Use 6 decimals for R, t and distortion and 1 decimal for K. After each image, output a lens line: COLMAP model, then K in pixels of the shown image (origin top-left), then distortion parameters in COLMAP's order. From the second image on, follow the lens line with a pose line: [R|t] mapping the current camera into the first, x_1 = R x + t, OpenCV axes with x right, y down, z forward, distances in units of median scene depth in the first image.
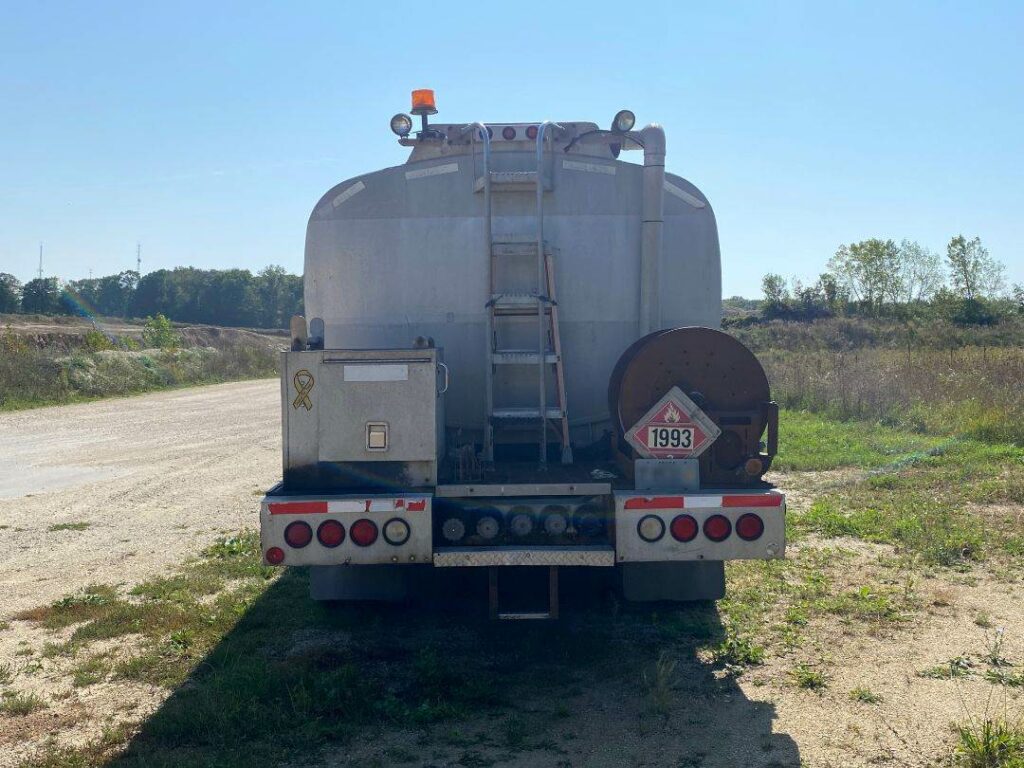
lens RADIAL K [[1097.6, 0, 511.6], [0, 1097.6, 380.9], [0, 0, 1]] dist [0.045910, 0.000000]
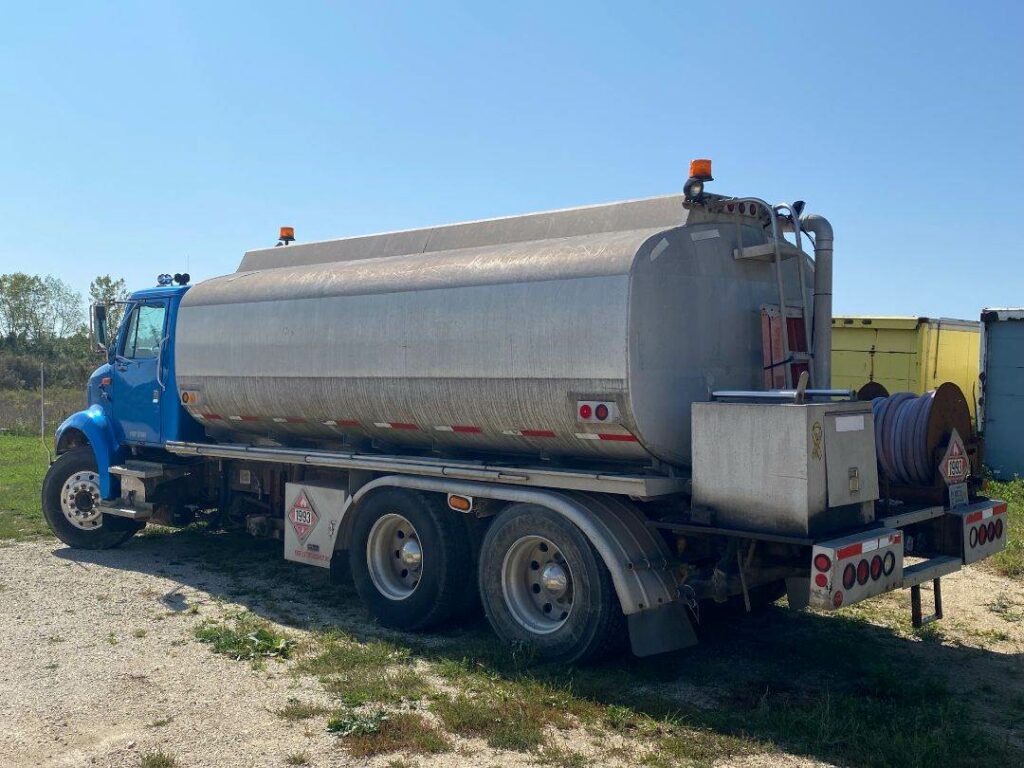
lens RADIAL K [[1097.6, 0, 512.2], [0, 1097.6, 381.2], [0, 0, 1]] dist [0.045910, 0.000000]
pose [[0.688697, -0.002301, 0.725046, -0.980849], [0.026182, 0.999422, -0.021697, -0.029294], [-0.724577, 0.033926, 0.688359, 0.401205]]
